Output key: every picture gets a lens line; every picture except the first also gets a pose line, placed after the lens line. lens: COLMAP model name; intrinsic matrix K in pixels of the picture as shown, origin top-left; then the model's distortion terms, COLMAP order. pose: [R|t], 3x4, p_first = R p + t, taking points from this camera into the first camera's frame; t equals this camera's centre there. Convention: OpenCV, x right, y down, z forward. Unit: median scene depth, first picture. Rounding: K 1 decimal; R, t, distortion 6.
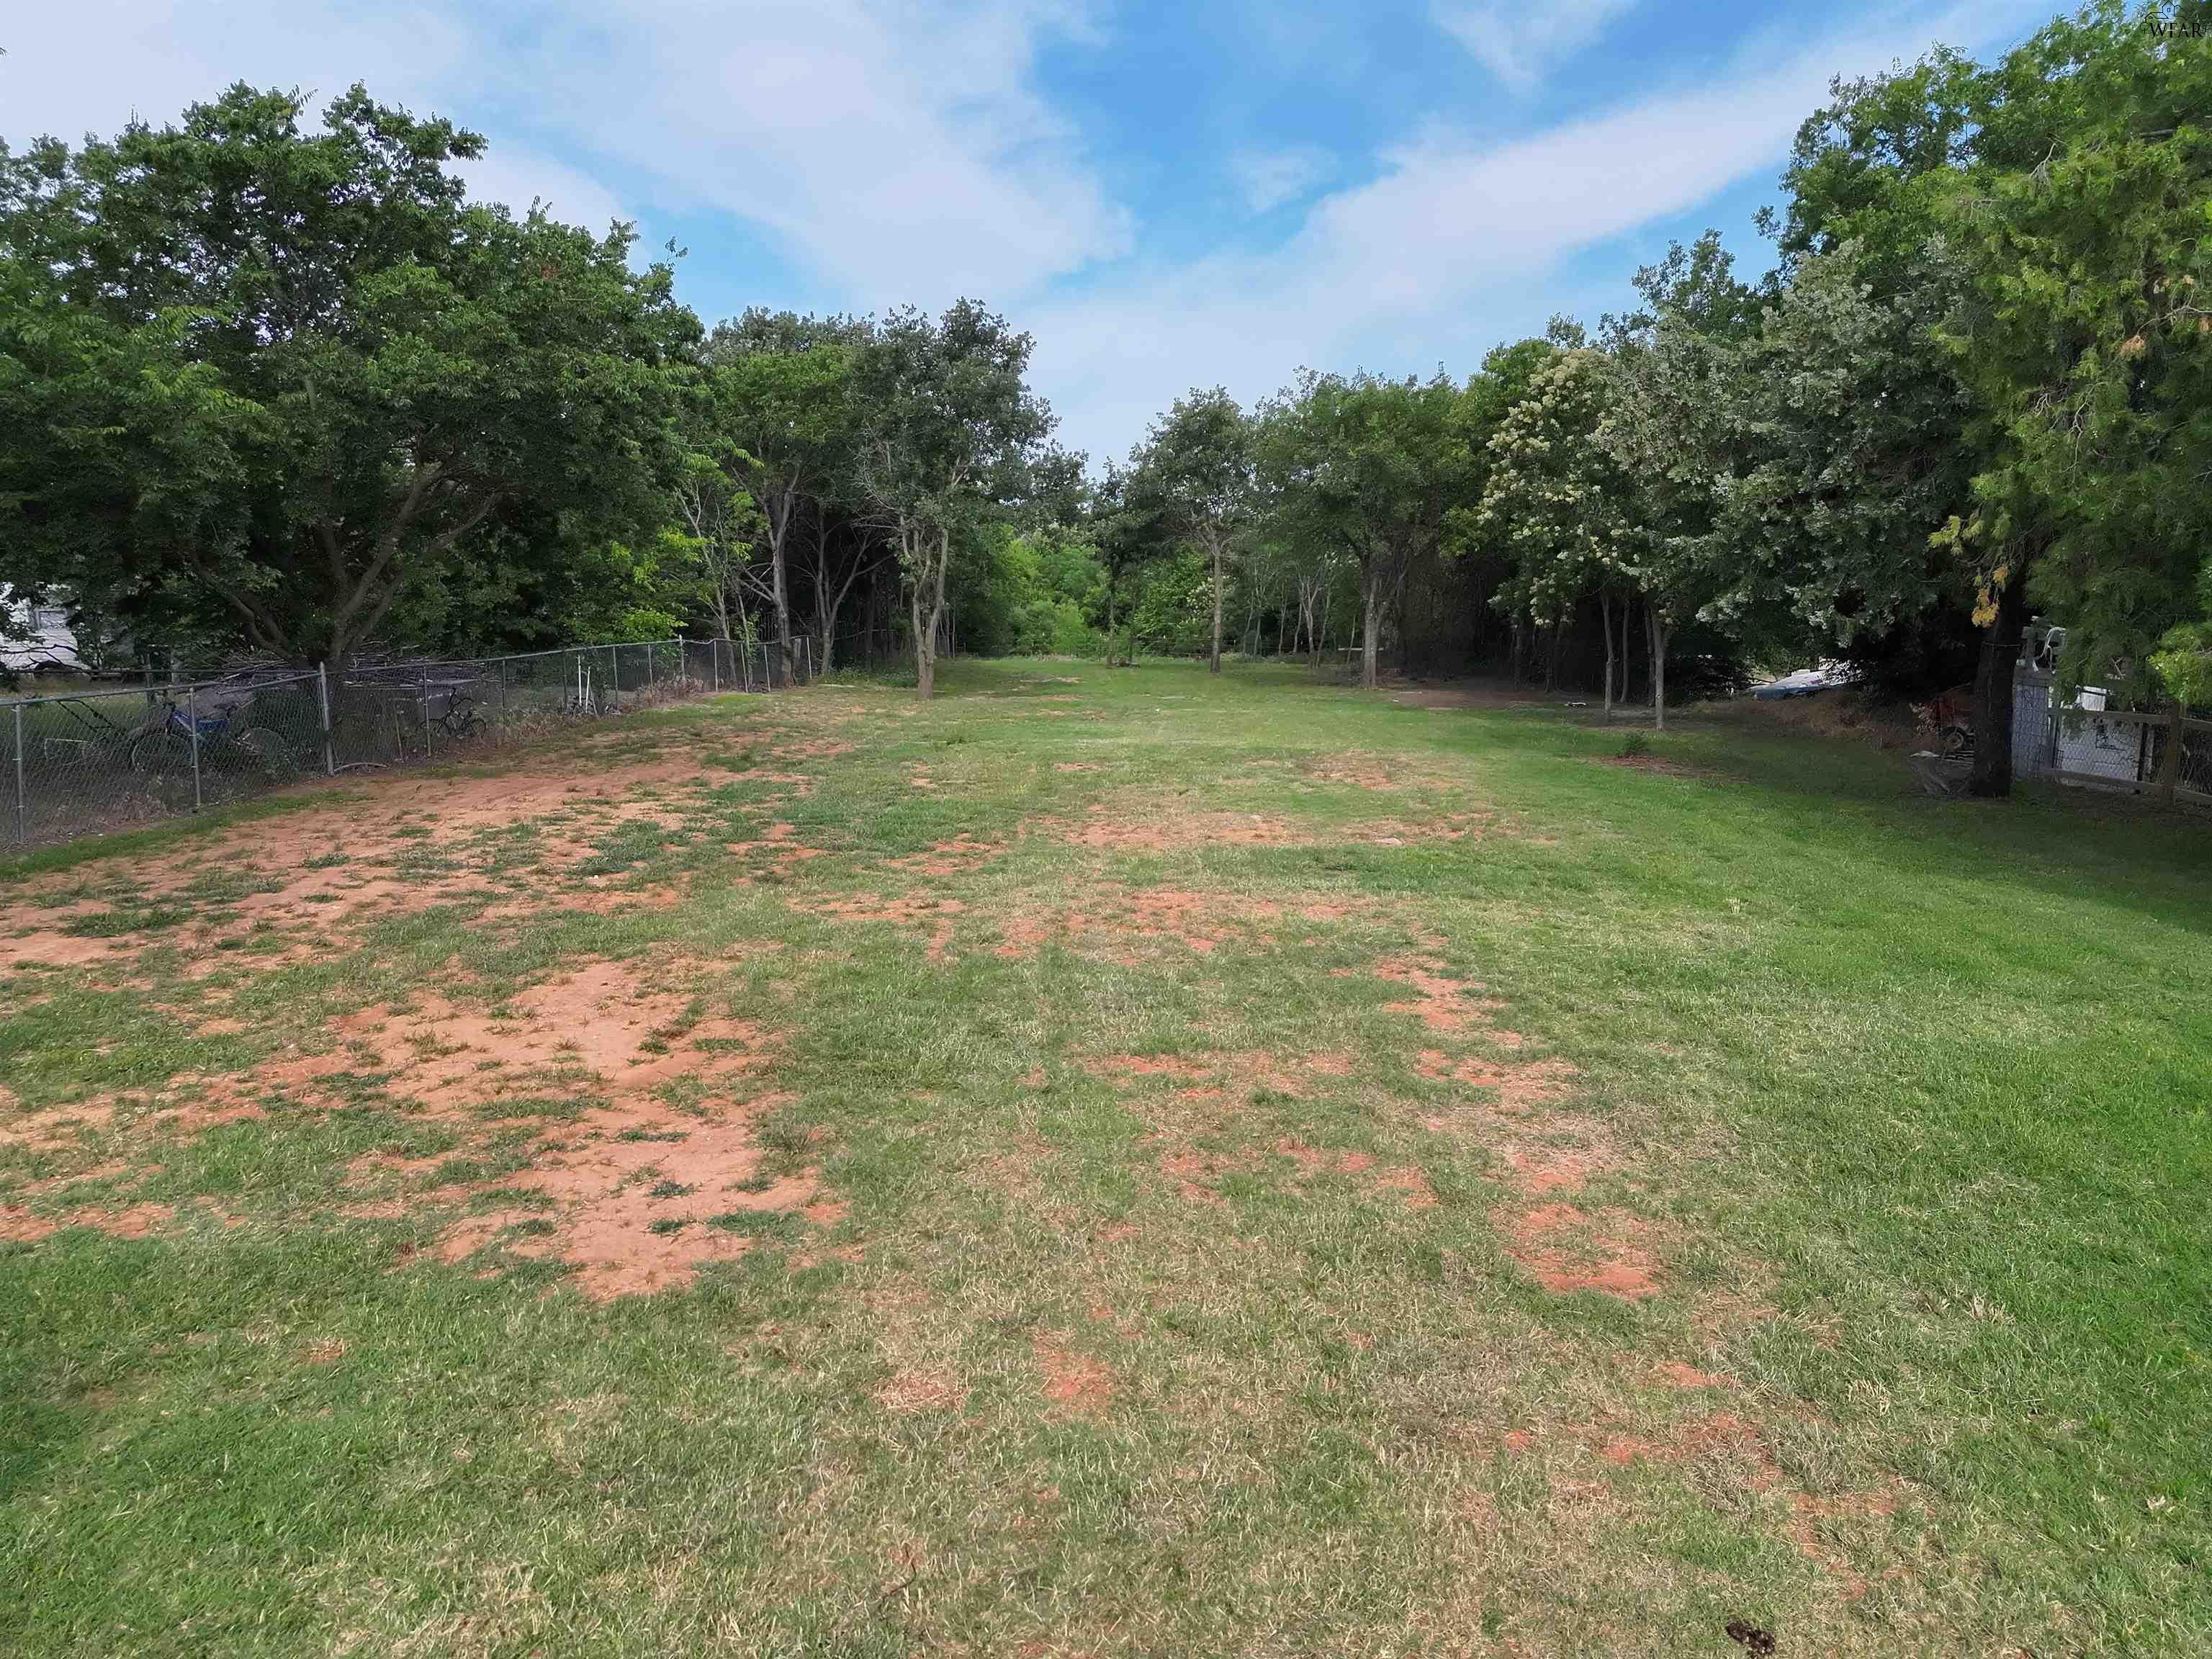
lens RADIAL K [[1544.1, 0, 1111.3], [0, 1544.1, 824.8], [0, 0, 1]] dist [0.071160, -0.060750]
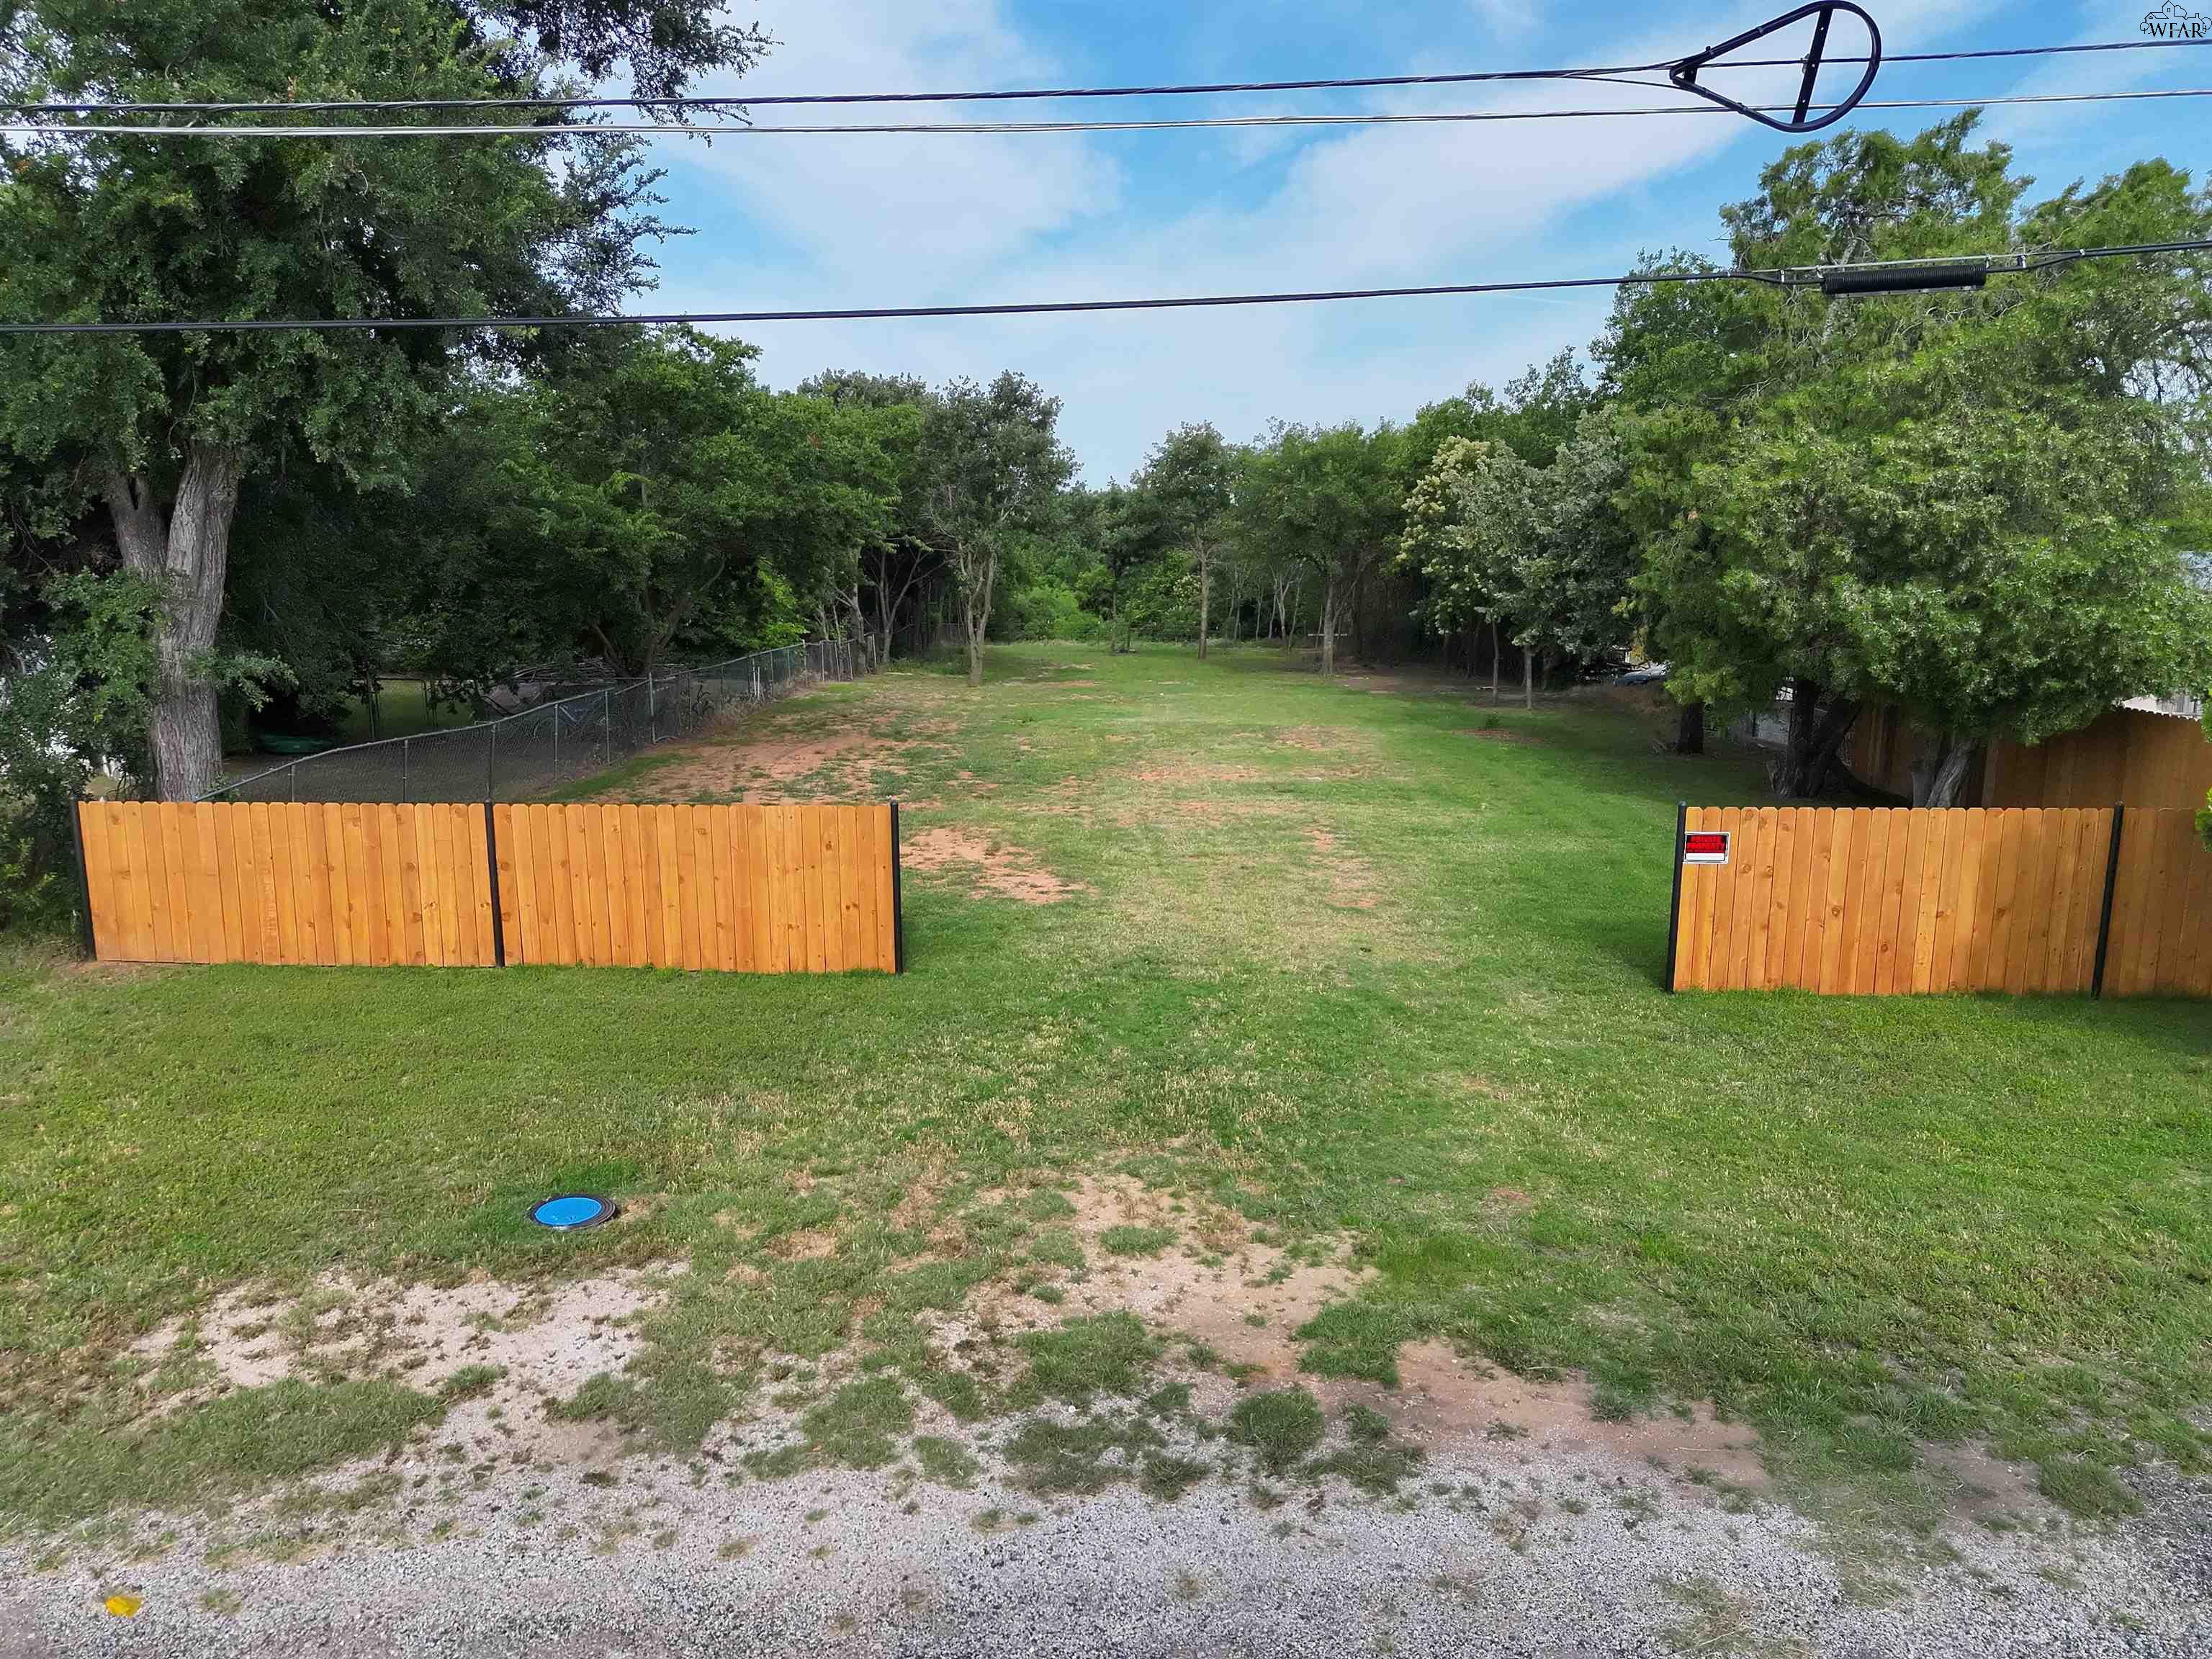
lens RADIAL K [[1544.1, 0, 1112.9], [0, 1544.1, 822.5], [0, 0, 1]] dist [0.071160, -0.060750]
pose [[0.999886, -0.003772, 0.014617, -0.038398], [0.003533, 0.999861, 0.016308, 0.015543], [-0.014677, -0.016255, 0.999760, -0.379374]]
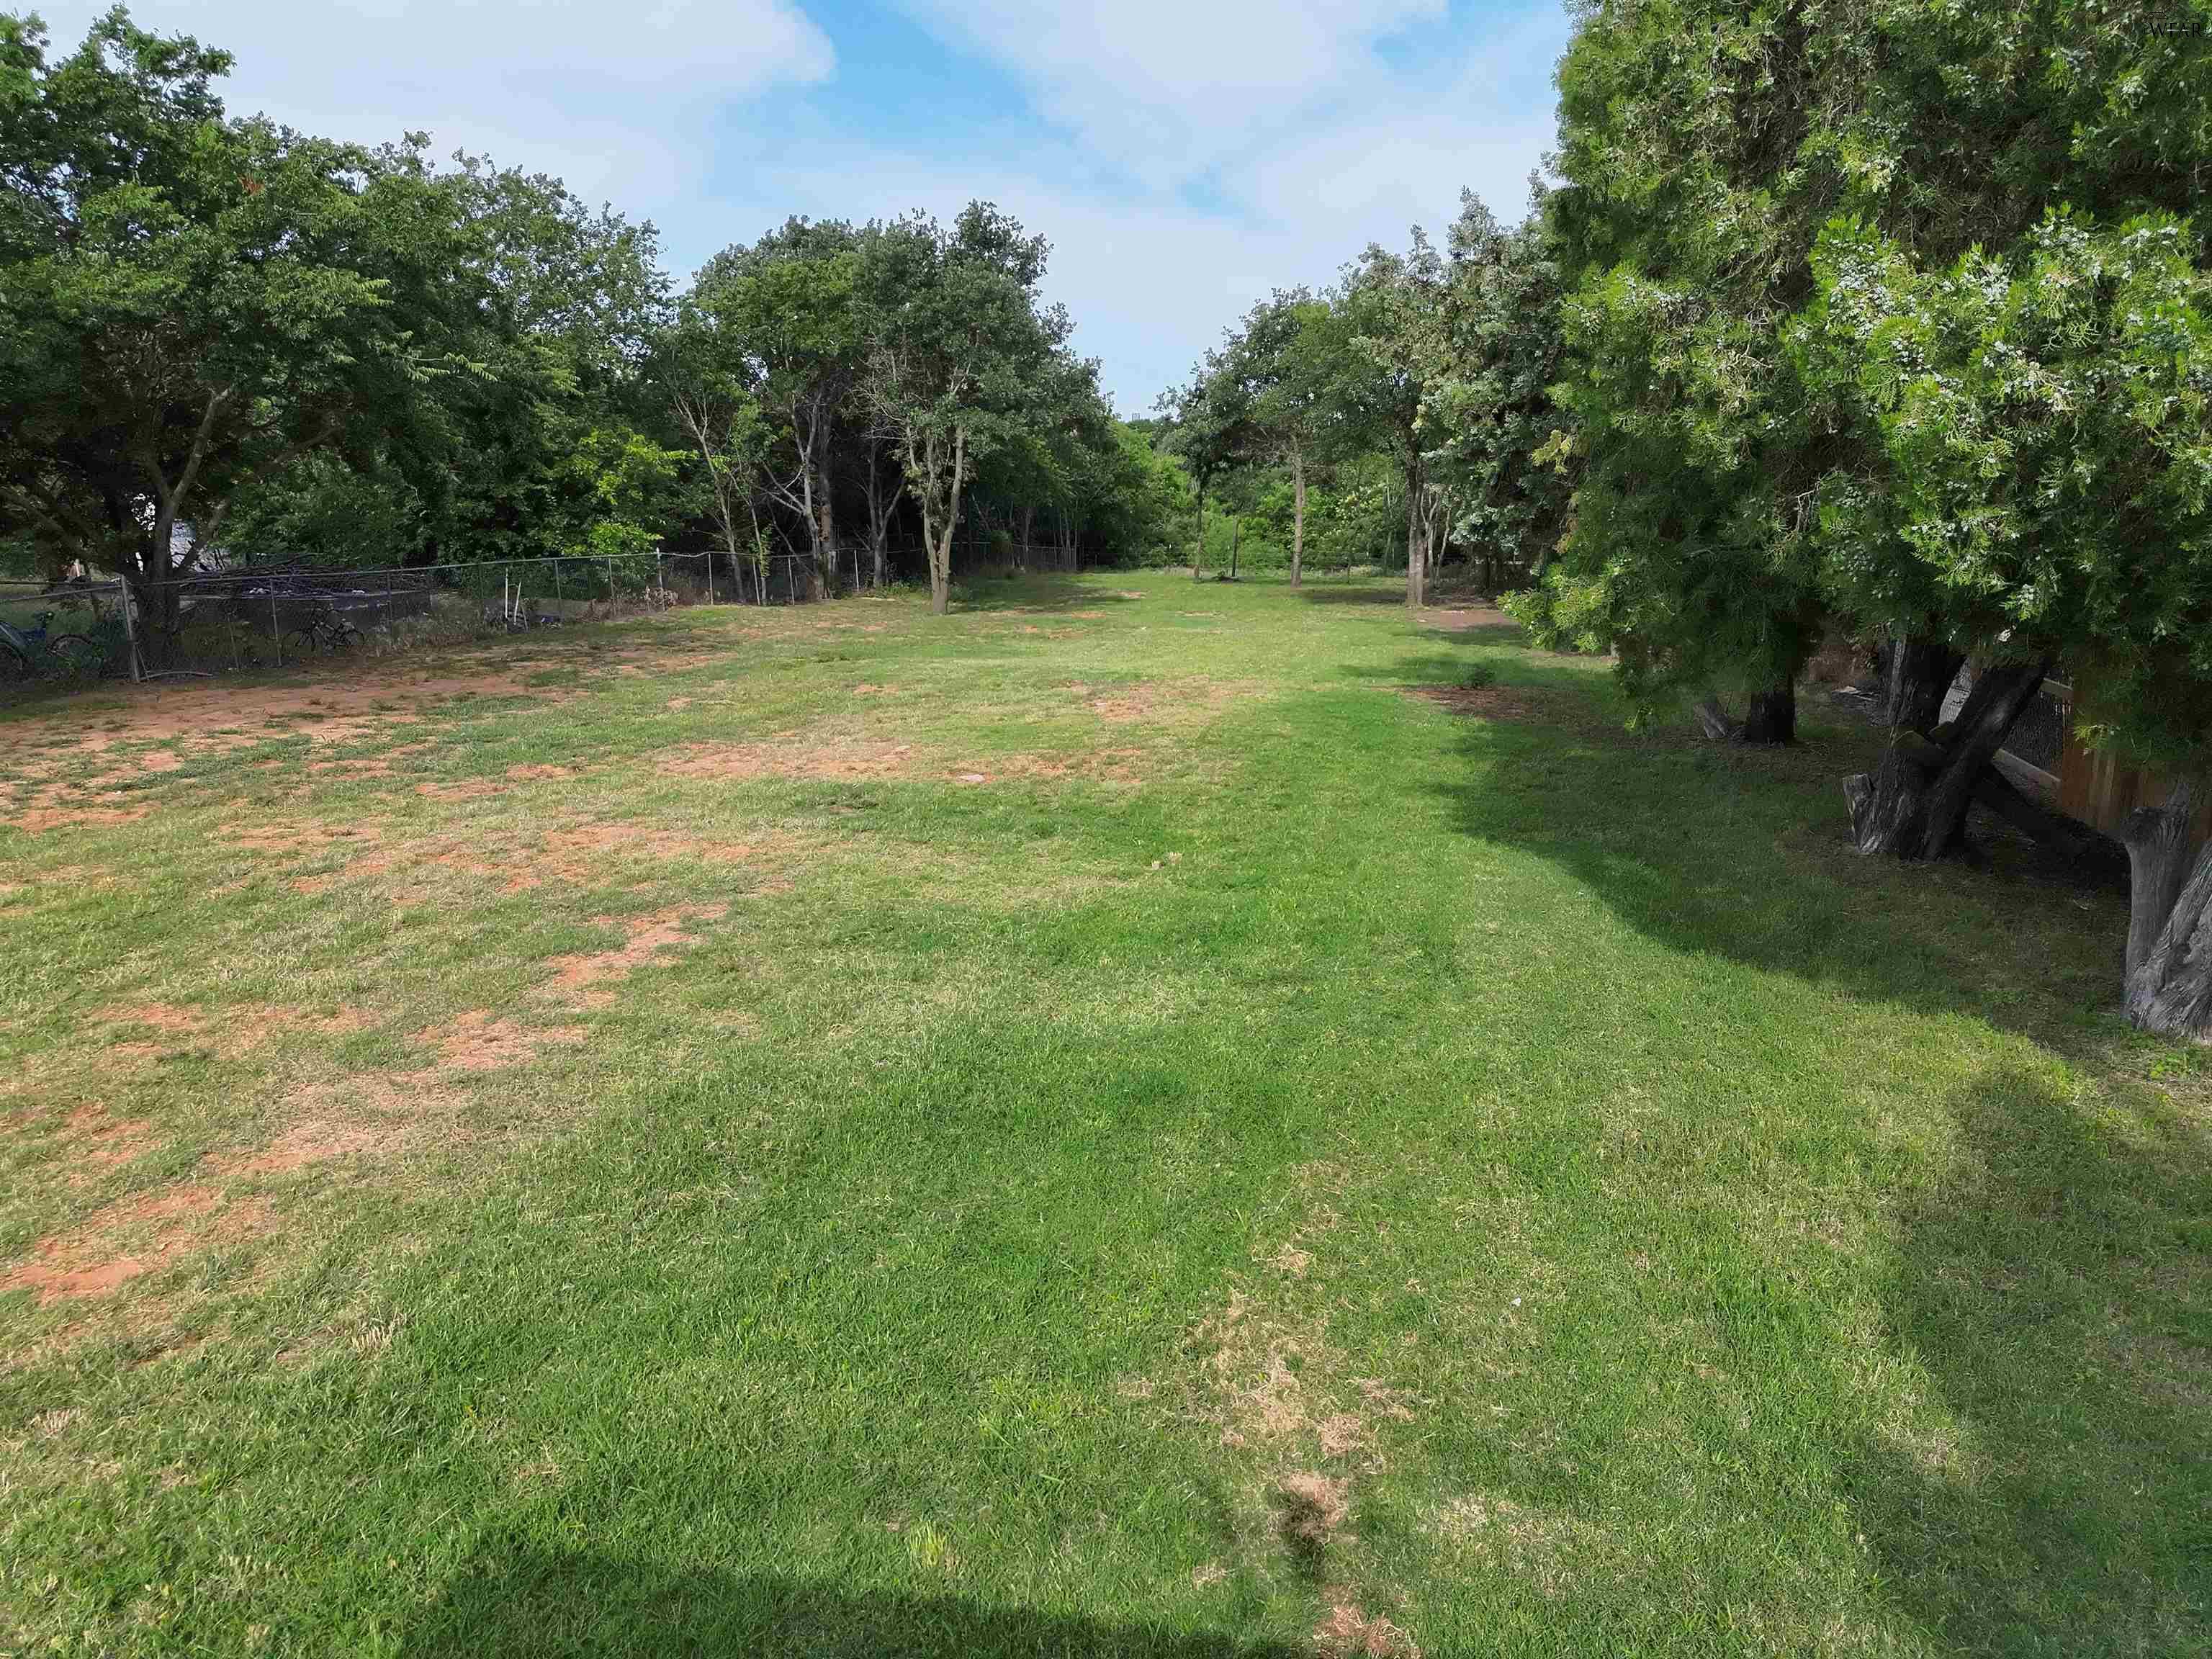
lens RADIAL K [[1544.1, 0, 1114.0], [0, 1544.1, 822.1], [0, 0, 1]] dist [0.071160, -0.060750]
pose [[0.987969, 0.030914, -0.151533, 0.205436], [-0.022491, 0.998121, 0.056991, -0.009093], [0.153010, -0.052897, 0.986808, 0.036719]]
